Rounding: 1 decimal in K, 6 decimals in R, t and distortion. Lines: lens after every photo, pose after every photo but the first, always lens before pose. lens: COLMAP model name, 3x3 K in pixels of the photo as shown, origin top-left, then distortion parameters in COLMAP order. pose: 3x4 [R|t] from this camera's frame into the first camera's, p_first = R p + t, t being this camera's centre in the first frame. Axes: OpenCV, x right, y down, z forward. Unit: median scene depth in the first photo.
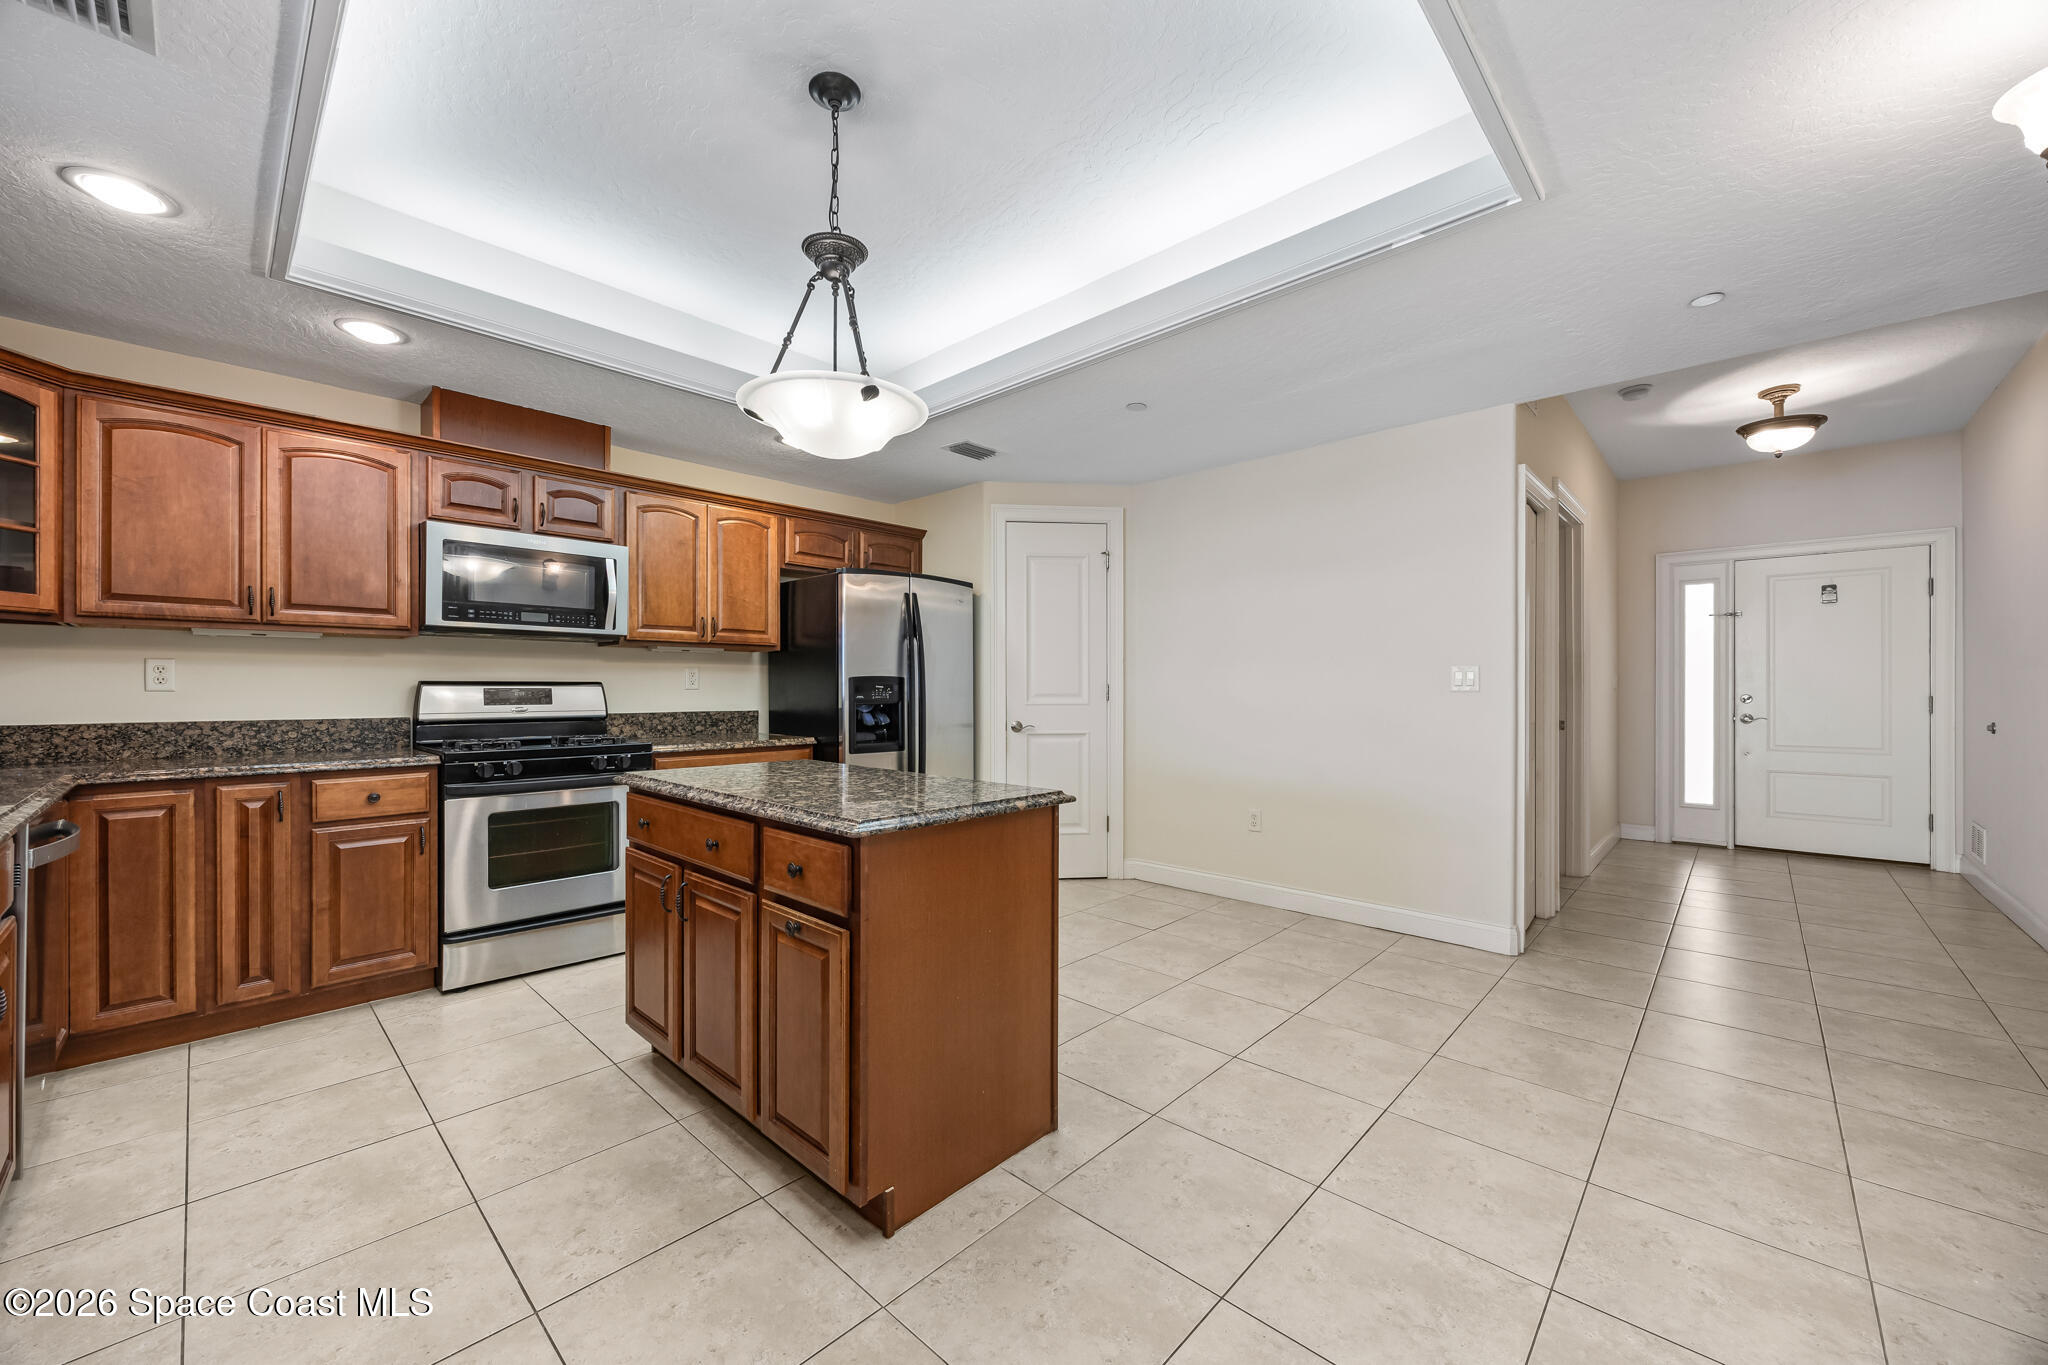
lens RADIAL K [[778.1, 0, 1020.6], [0, 778.1, 691.8], [0, 0, 1]] dist [-0.003712, 0.000335]
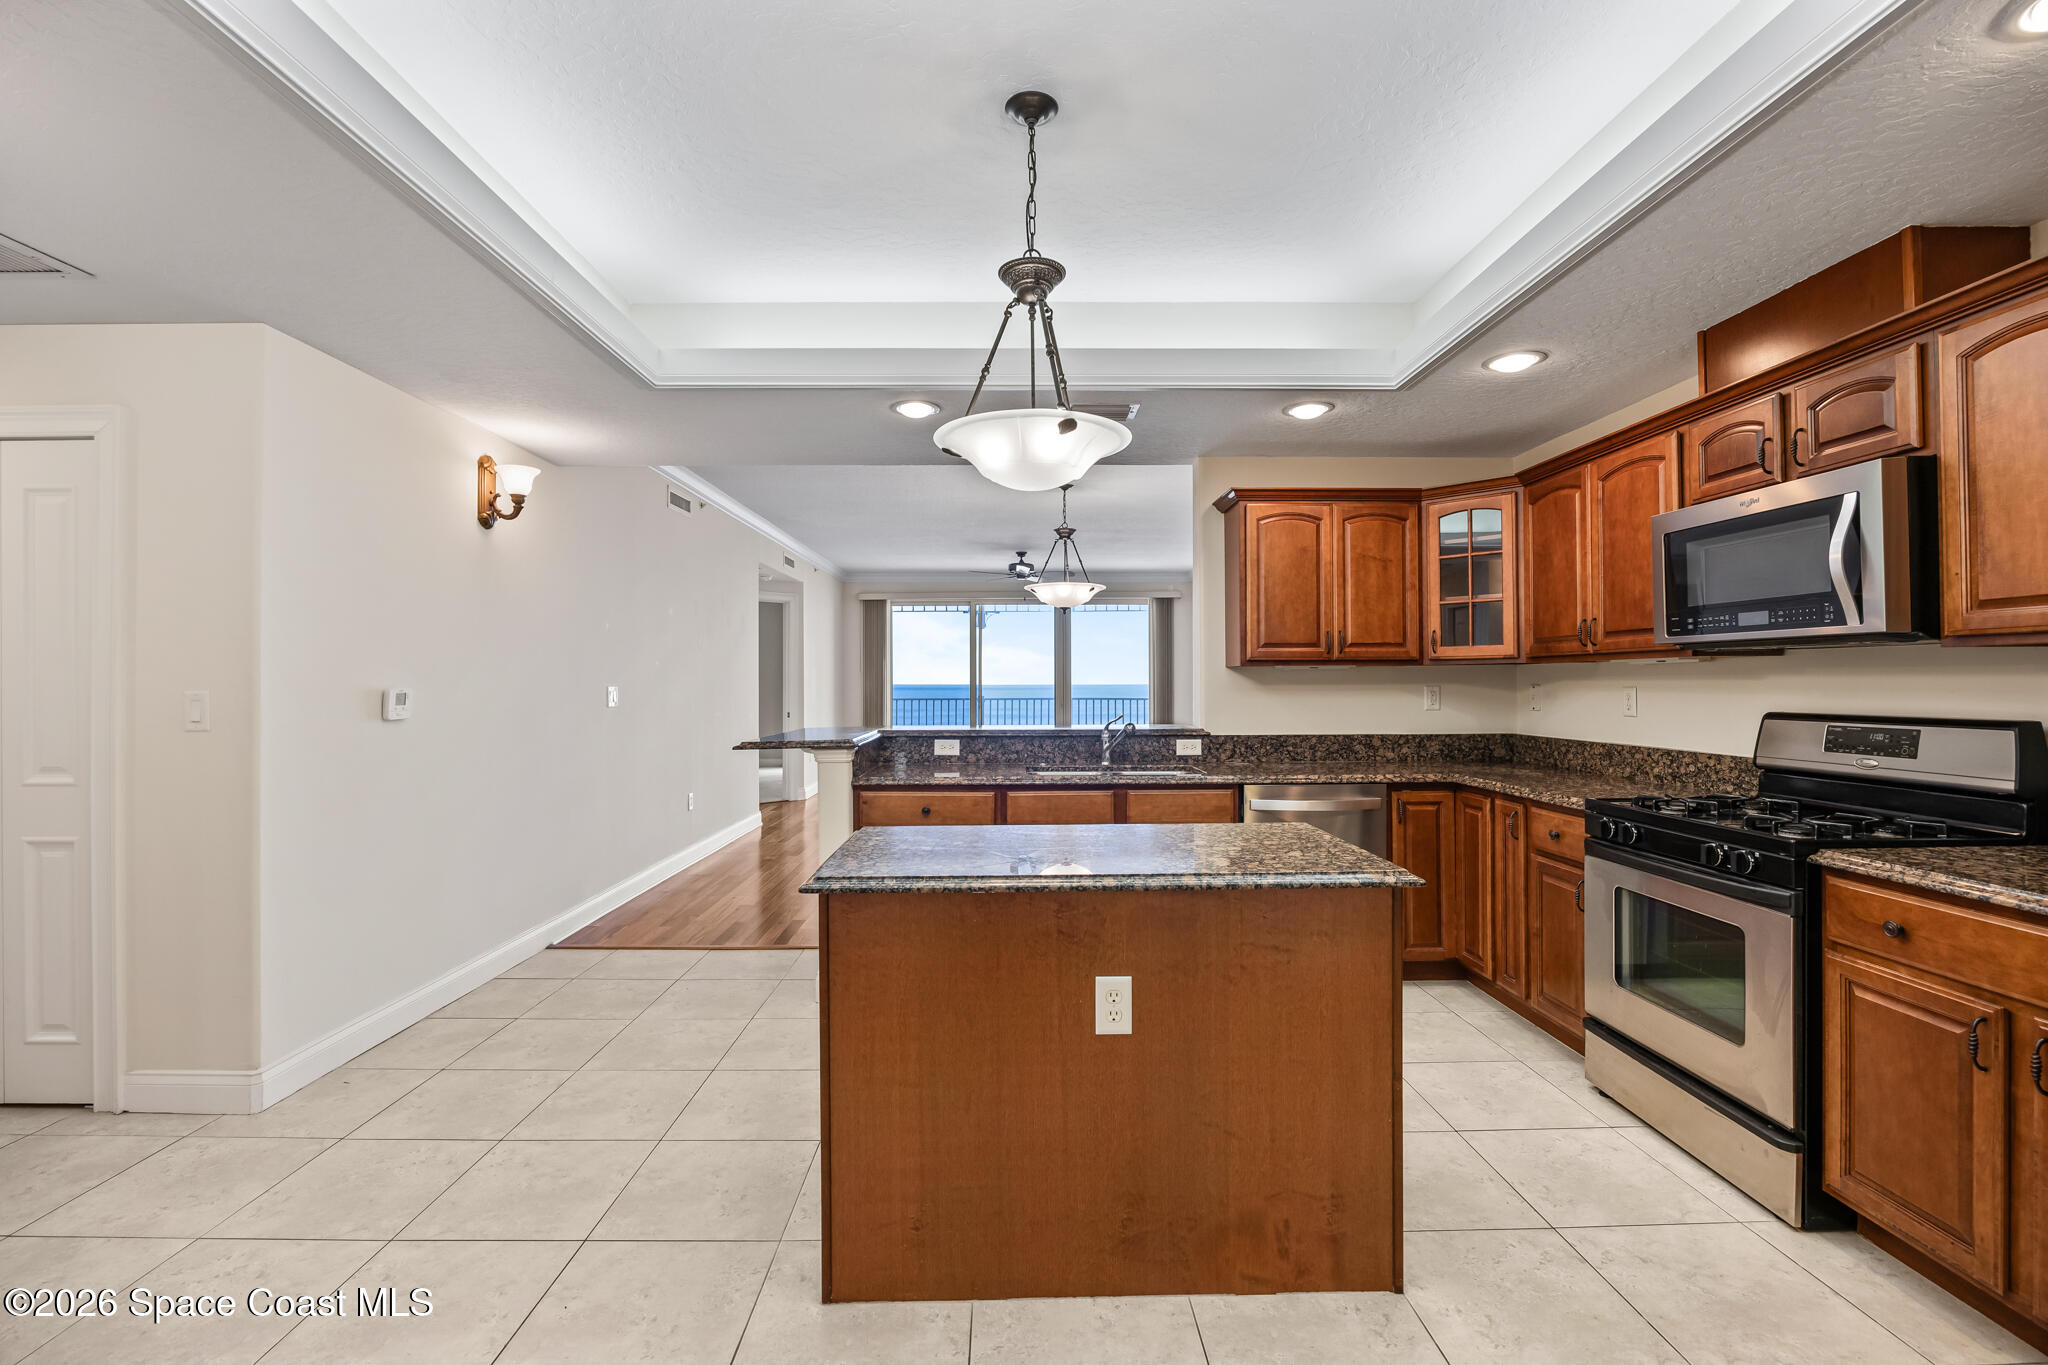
lens RADIAL K [[890.0, 0, 1014.6], [0, 890.0, 674.6], [0, 0, 1]] dist [-0.014995, 0.000626]
pose [[-0.721476, -0.004848, -0.692422, 0.275148], [0.000322, 0.999973, -0.007337, -0.036656], [0.692439, -0.005517, -0.721455, 0.923888]]
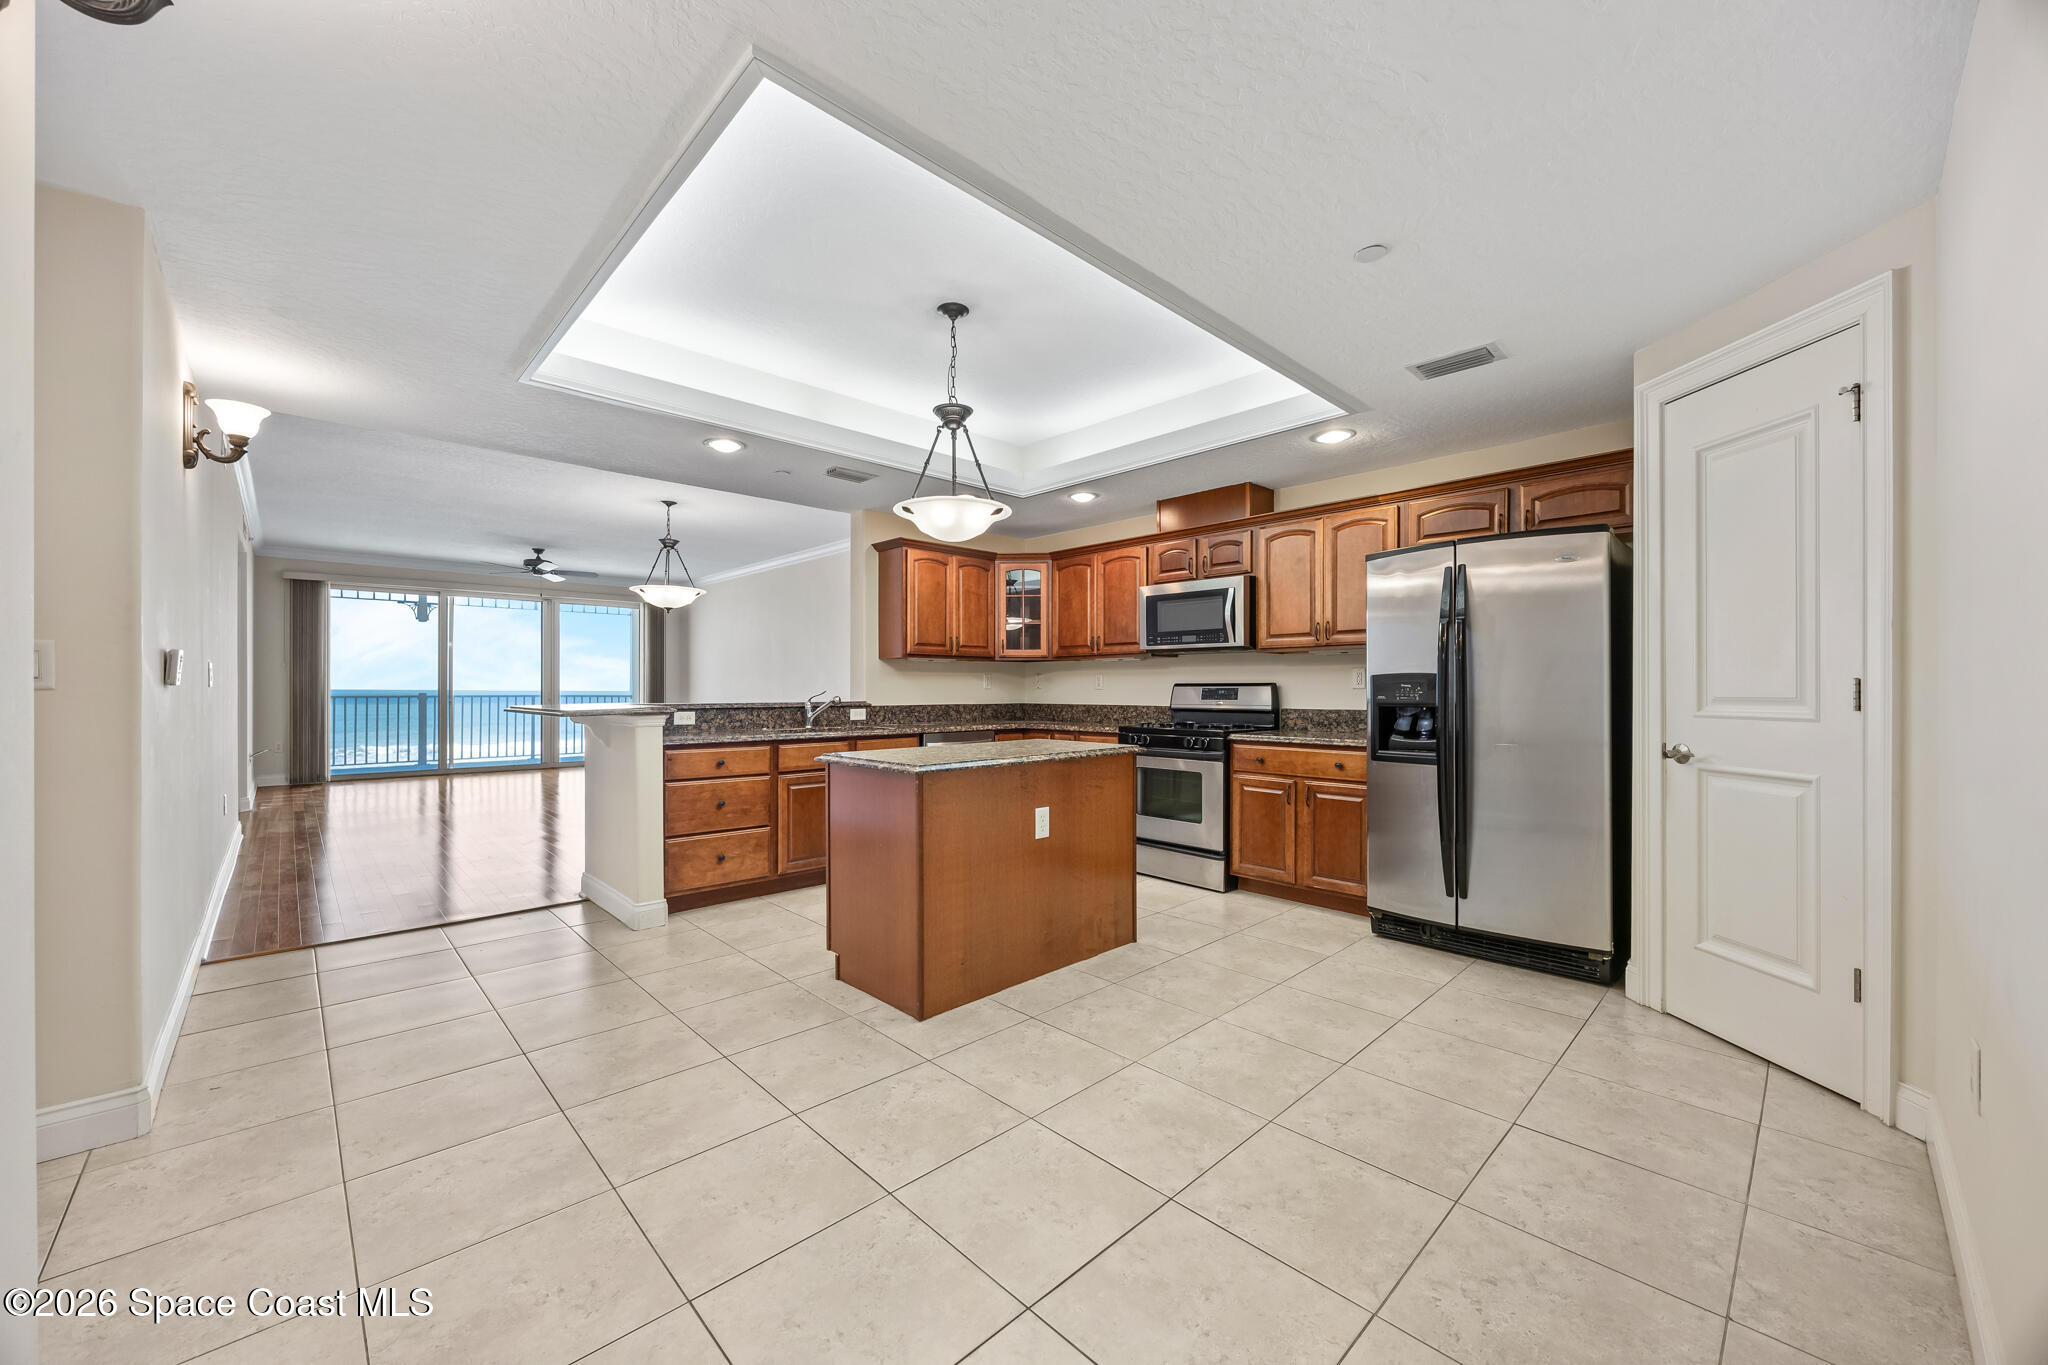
lens RADIAL K [[778.1, 0, 1018.1], [0, 778.1, 690.0], [0, 0, 1]] dist [-0.003712, 0.000335]
pose [[-0.056188, 0.001562, -0.998419, 0.700334], [-0.004132, 0.999990, 0.001797, -0.001633], [0.998412, 0.004226, -0.056181, 0.640004]]
